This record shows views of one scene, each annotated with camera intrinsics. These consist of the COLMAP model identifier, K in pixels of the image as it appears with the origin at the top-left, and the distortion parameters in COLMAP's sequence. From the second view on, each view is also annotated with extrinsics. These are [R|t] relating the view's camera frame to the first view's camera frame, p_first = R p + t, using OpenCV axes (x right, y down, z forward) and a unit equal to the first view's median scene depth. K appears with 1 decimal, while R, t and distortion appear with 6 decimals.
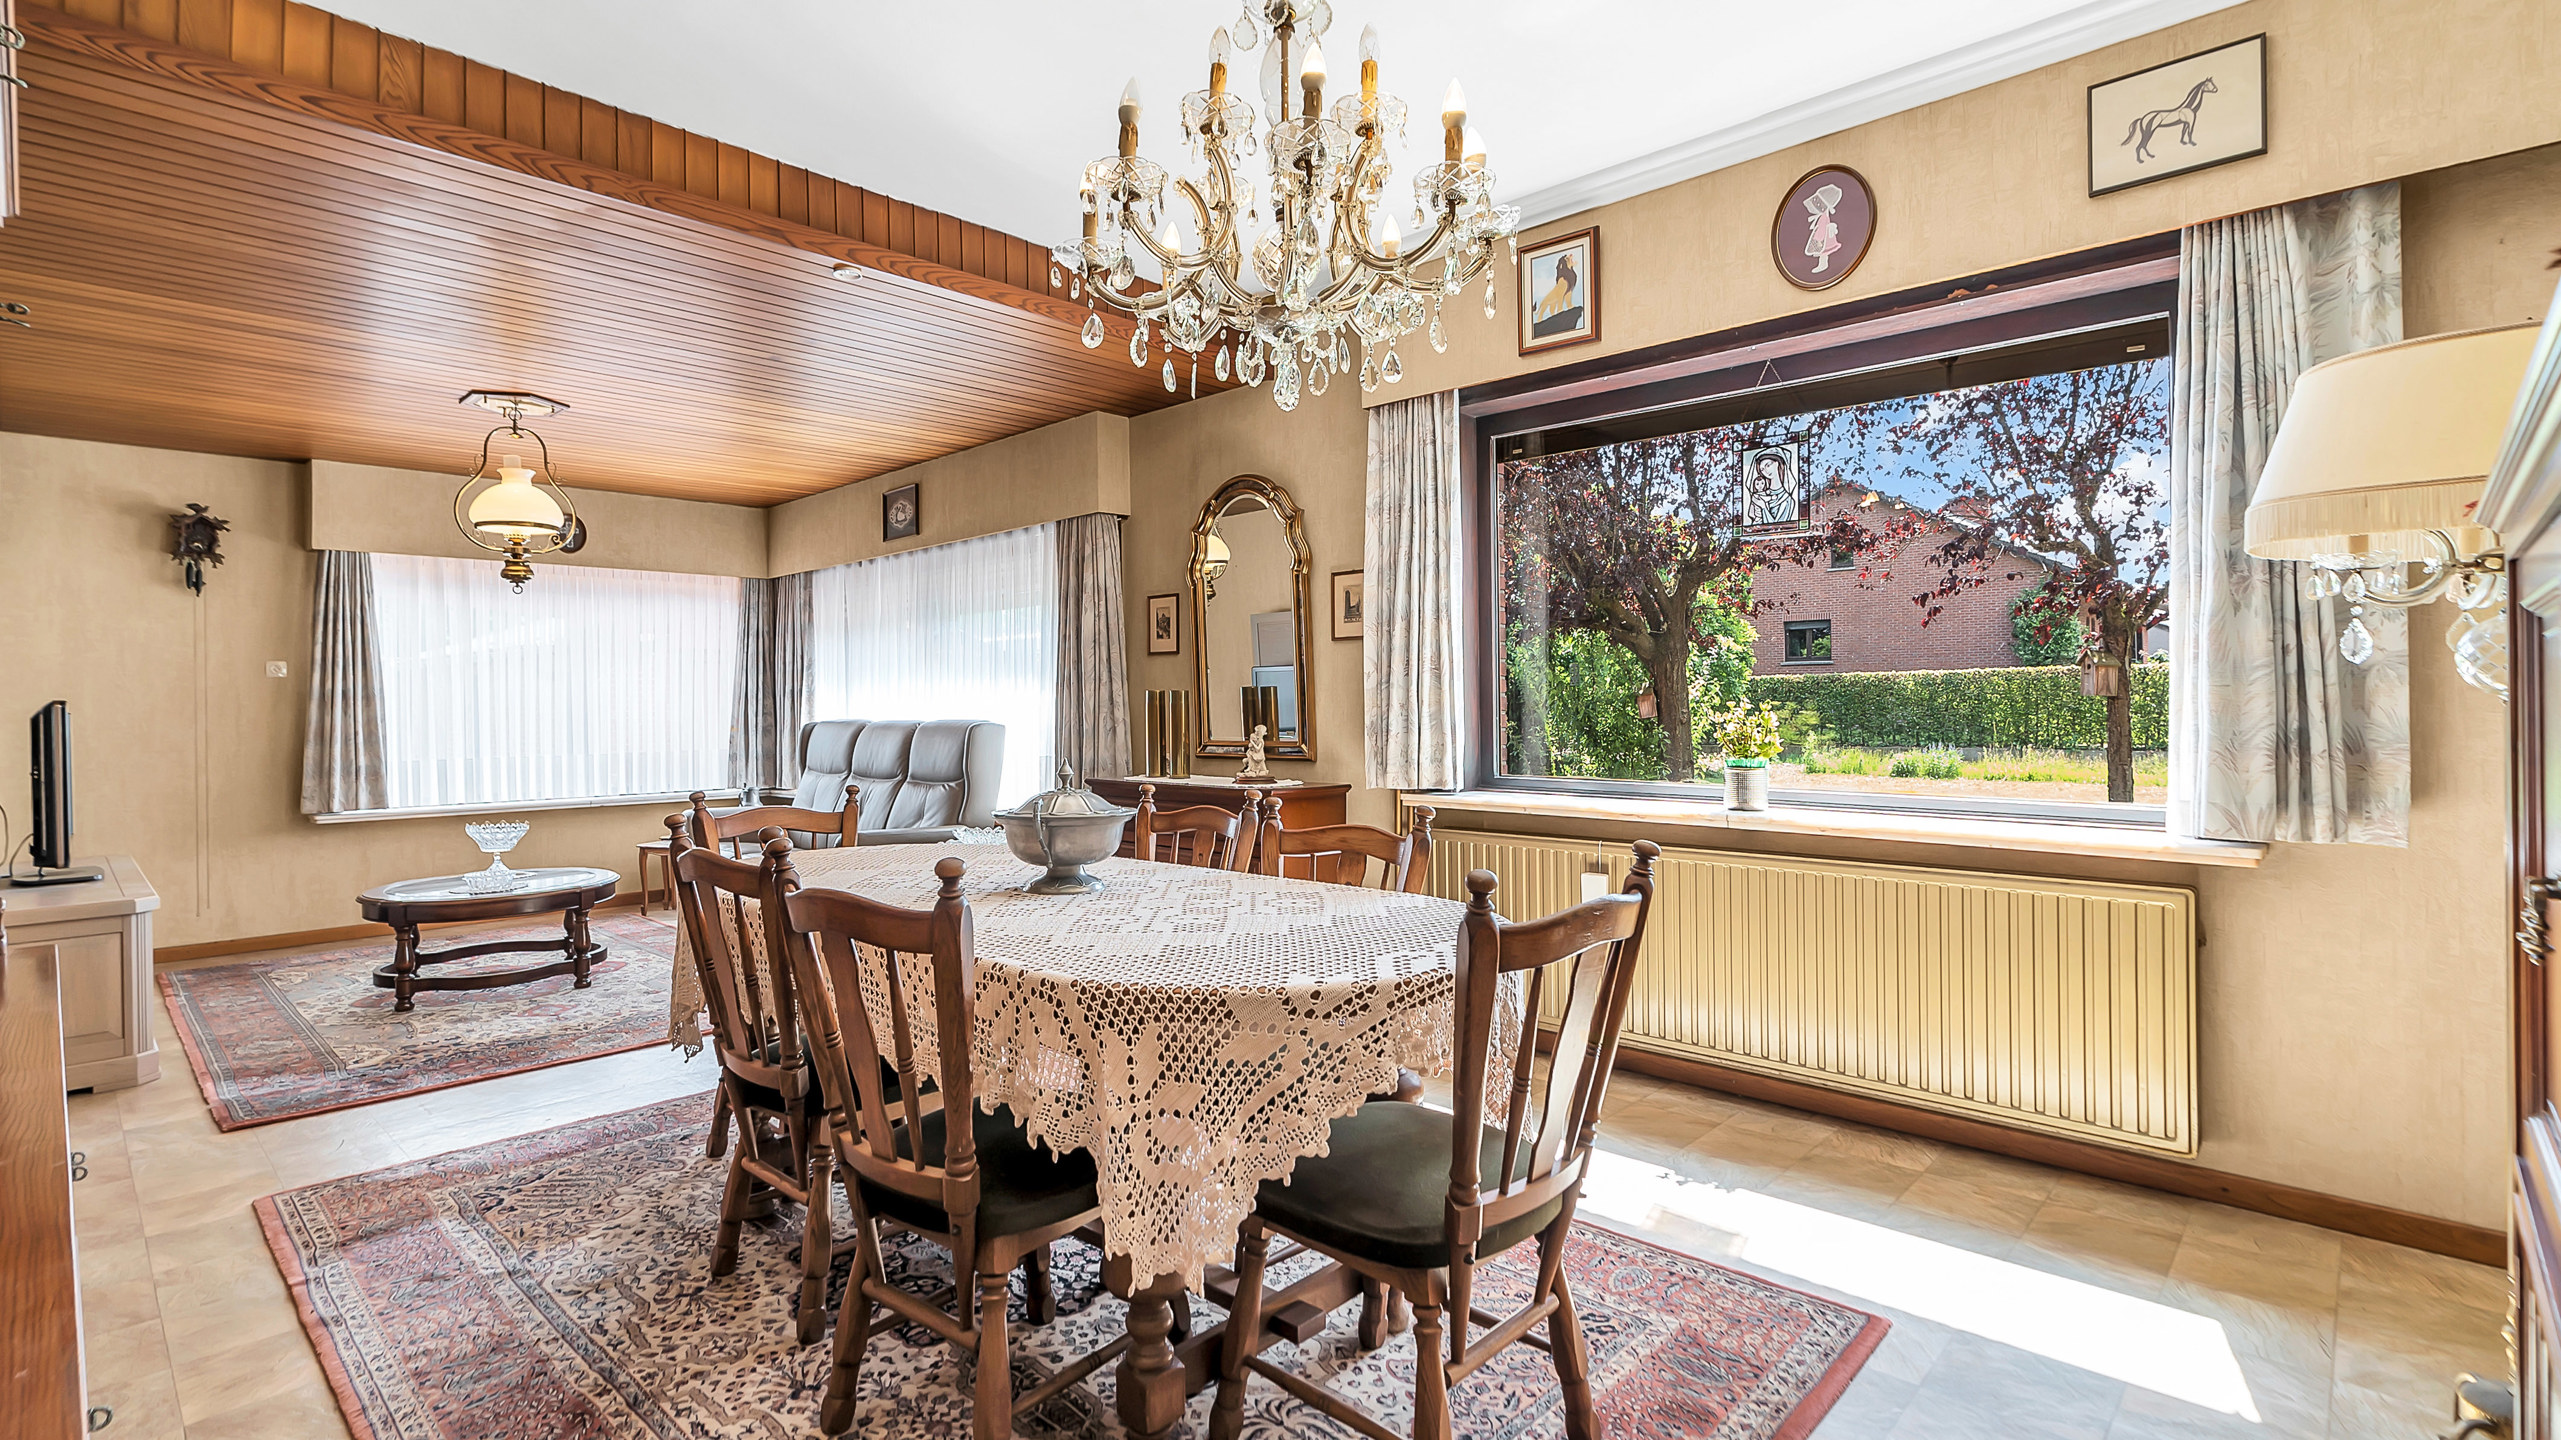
lens RADIAL K [[1178.5, 0, 1260.7], [0, 1178.5, 705.2], [0, 0, 1]] dist [-0.004275, 0.000129]
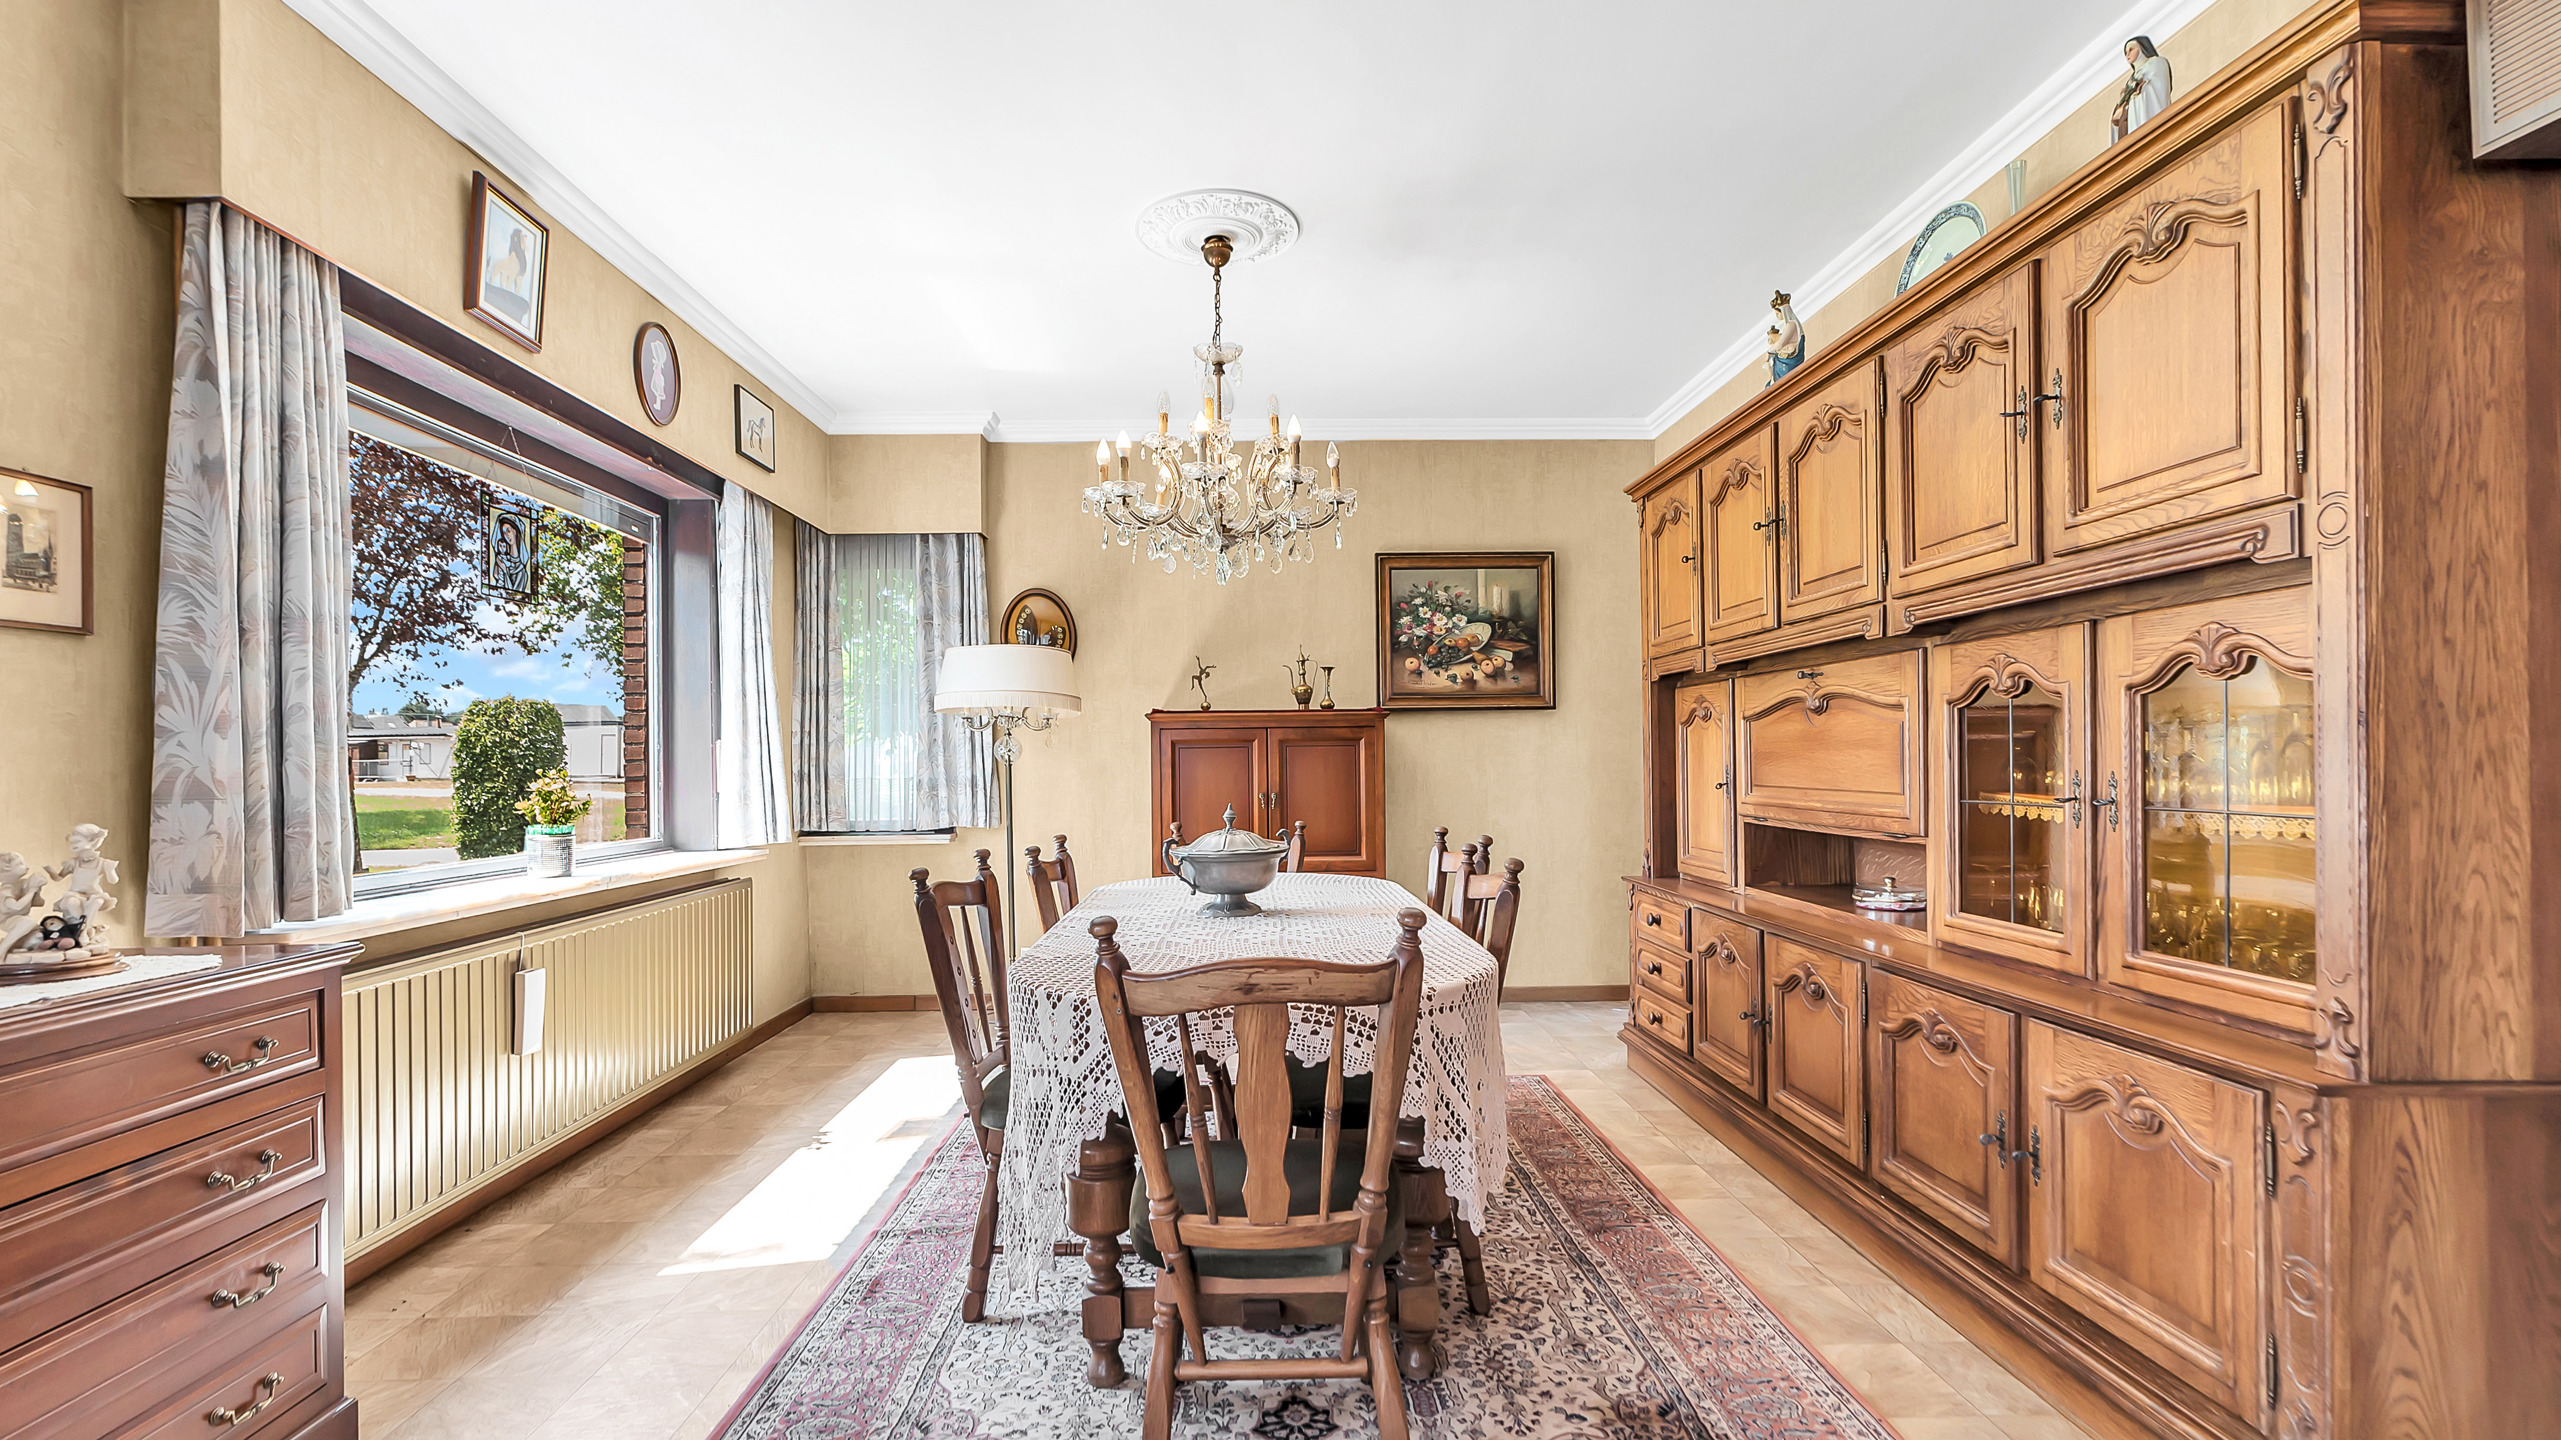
lens RADIAL K [[1178.5, 0, 1280.2], [0, 1178.5, 744.1], [0, 0, 1]] dist [-0.004275, 0.000129]
pose [[-0.719894, 0.023803, 0.693676, -0.401838], [0.020788, 0.999703, -0.012730, 0.000915], [-0.693773, 0.005256, -0.720175, 0.707485]]
